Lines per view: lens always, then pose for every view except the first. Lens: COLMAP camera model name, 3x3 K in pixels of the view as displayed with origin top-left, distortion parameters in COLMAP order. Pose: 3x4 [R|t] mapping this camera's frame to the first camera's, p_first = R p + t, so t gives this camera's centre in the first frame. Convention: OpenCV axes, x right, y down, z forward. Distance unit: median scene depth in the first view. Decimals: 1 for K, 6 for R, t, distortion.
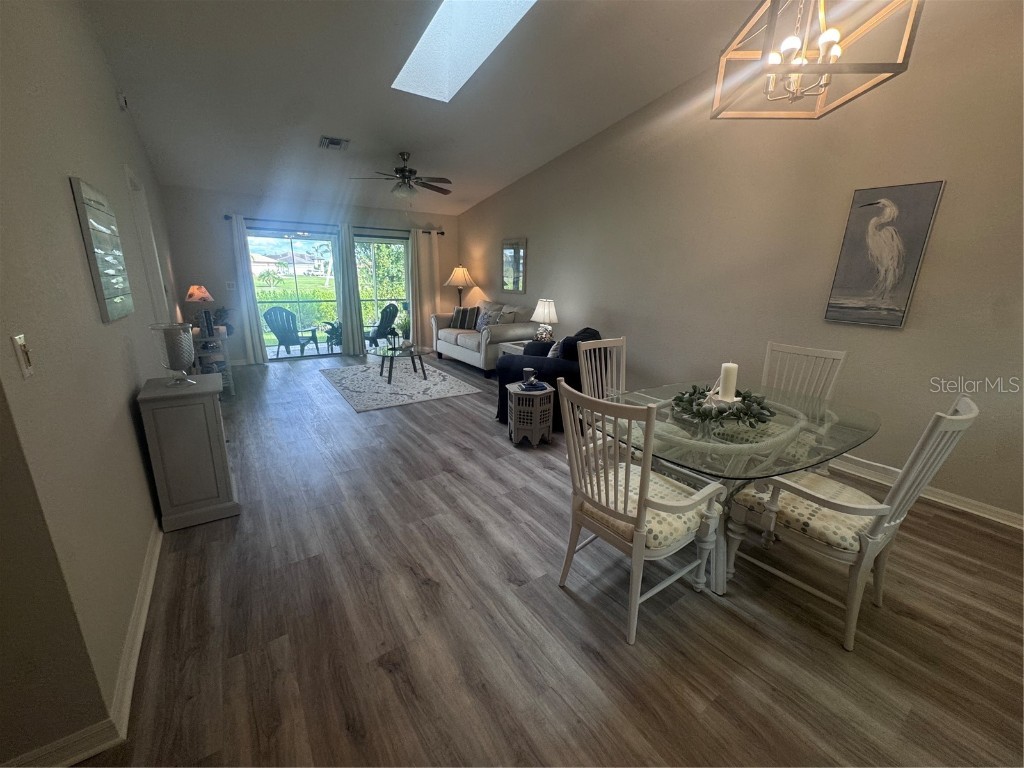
lens RADIAL K [[413.0, 0, 511.2], [0, 413.0, 387.6], [0, 0, 1]] dist [-0.002109, -0.000077]
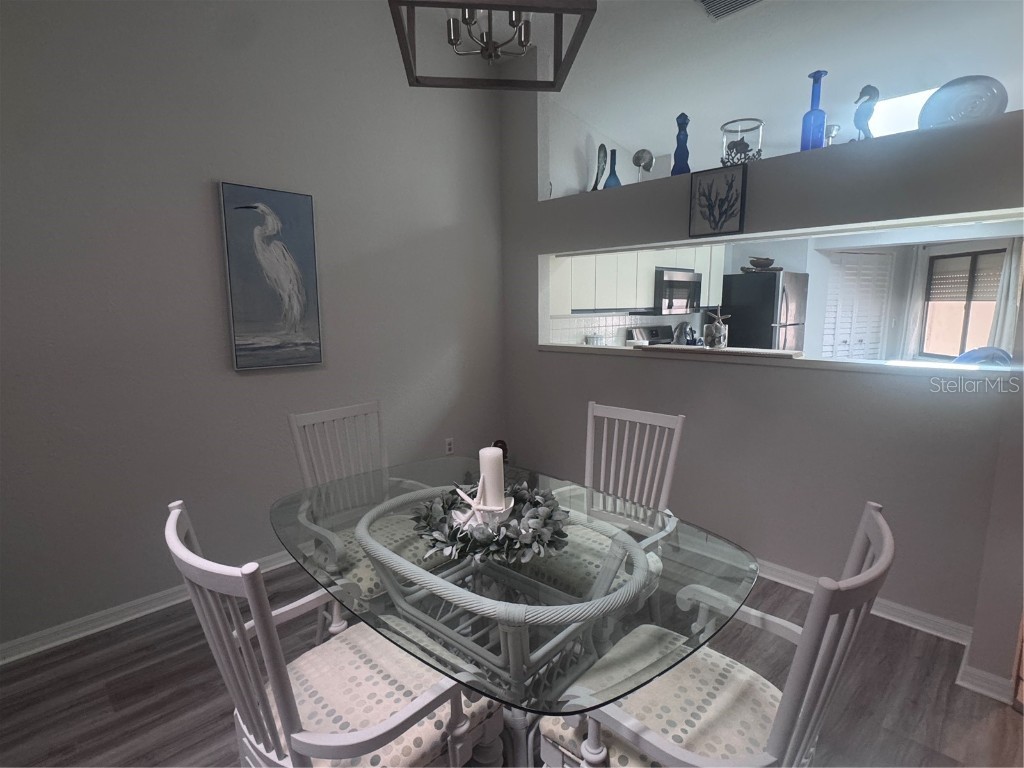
lens RADIAL K [[538.6, 0, 512.0], [0, 538.6, 384.0], [0, 0, 1]] dist [0.000859, 0.000317]
pose [[-0.192603, -0.151920, 0.969445, -0.089166], [0.276526, 0.939501, 0.202166, -0.107093], [-0.941508, 0.307015, -0.138941, 0.389956]]
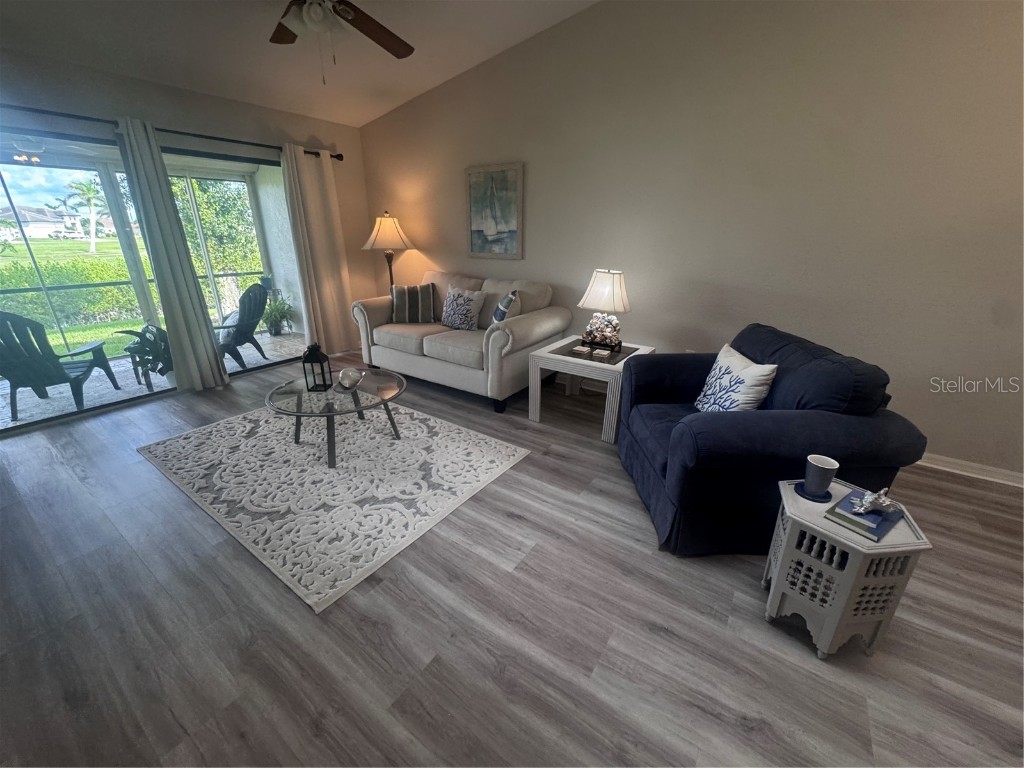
lens RADIAL K [[411.1, 0, 513.6], [0, 411.1, 386.8], [0, 0, 1]] dist [-0.003528, -0.000317]
pose [[0.933600, -0.143179, 0.328469, -0.224106], [0.110551, 0.987072, 0.116045, -0.122202], [-0.340837, -0.072026, 0.937359, 0.454918]]
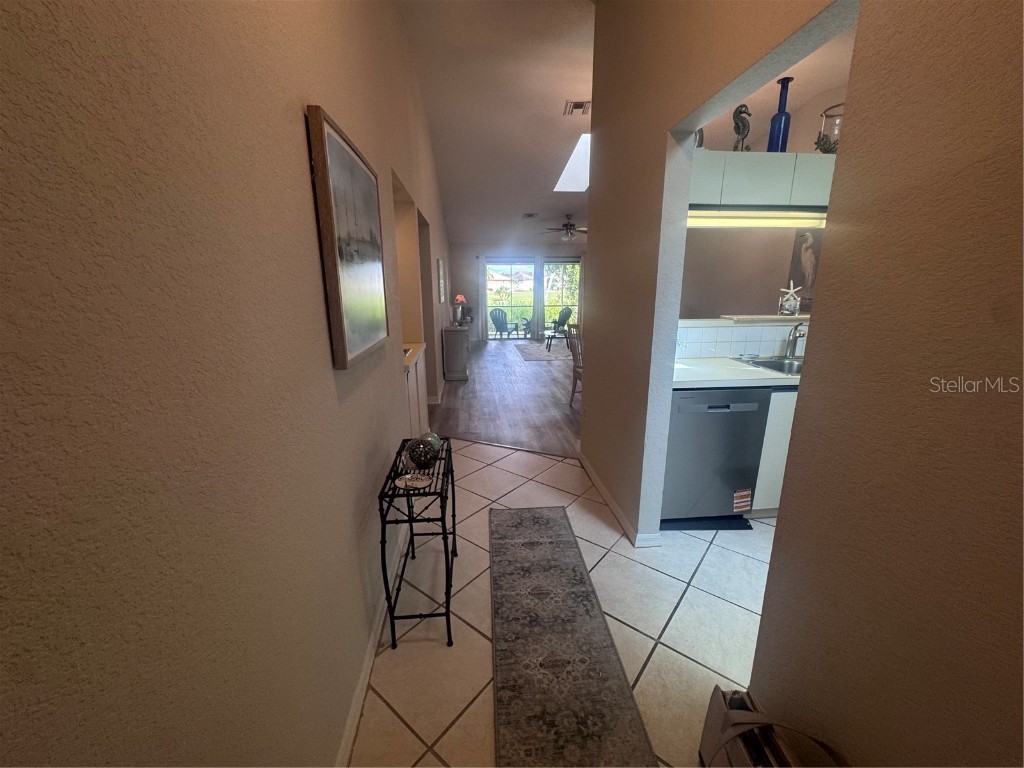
lens RADIAL K [[411.1, 0, 513.6], [0, 411.1, 386.8], [0, 0, 1]] dist [-0.003528, -0.000317]
pose [[0.879656, 0.087652, -0.467465, 0.332637], [-0.101255, 0.994852, -0.003998, 0.138823], [0.464708, 0.050850, 0.884003, -0.474649]]
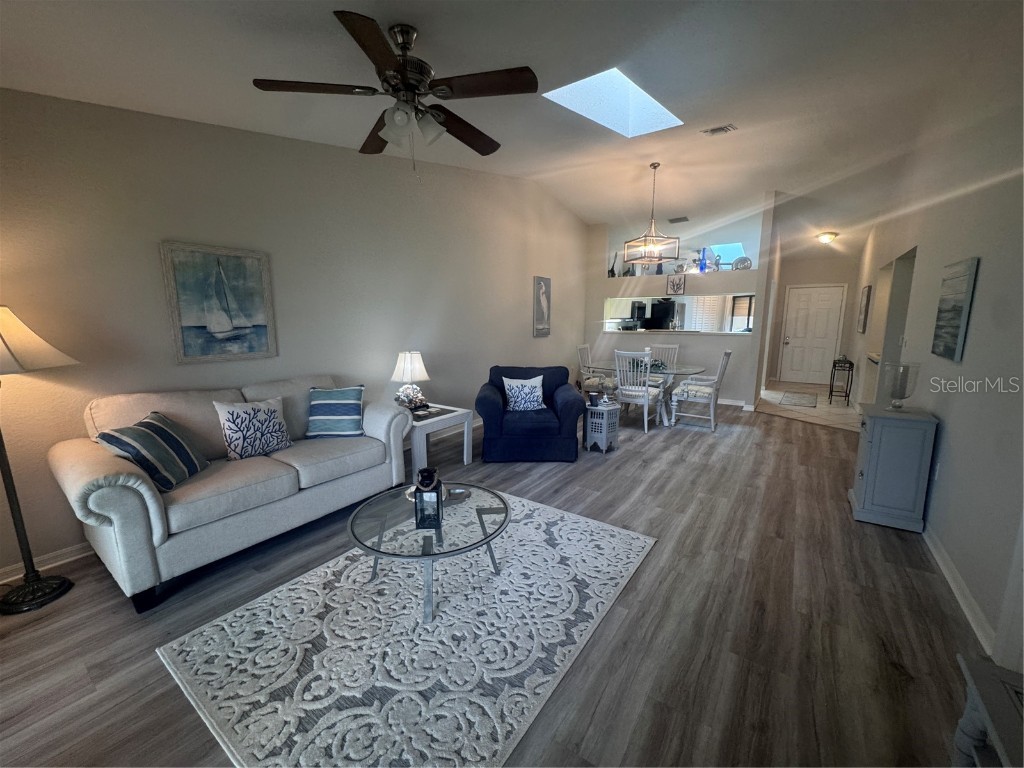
lens RADIAL K [[411.1, 0, 513.6], [0, 411.1, 386.8], [0, 0, 1]] dist [-0.003528, -0.000317]
pose [[-0.356129, -0.179654, 0.917004, -0.614680], [0.243366, 0.929646, 0.276644, -0.285518], [-0.902189, 0.321689, -0.287352, 0.967462]]
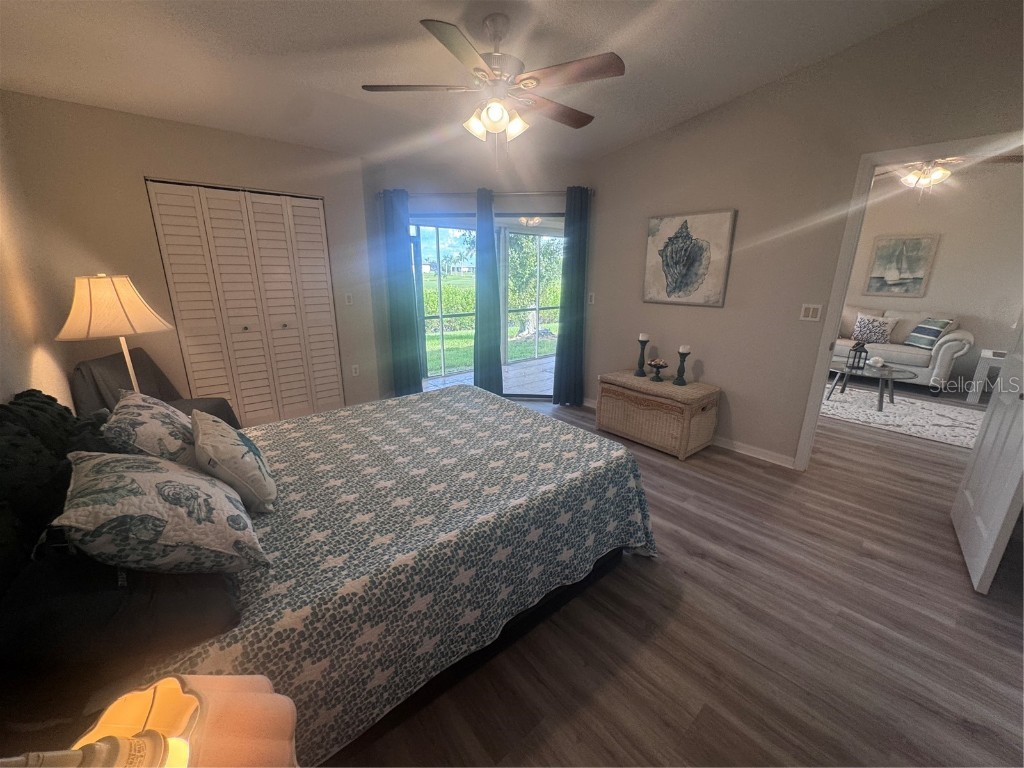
lens RADIAL K [[411.1, 0, 513.6], [0, 411.1, 386.8], [0, 0, 1]] dist [-0.003528, -0.000317]
pose [[0.991969, -0.045721, 0.117929, -1.032872], [0.044477, 0.998924, 0.013155, -0.093446], [-0.118404, -0.007804, 0.992935, 0.251915]]
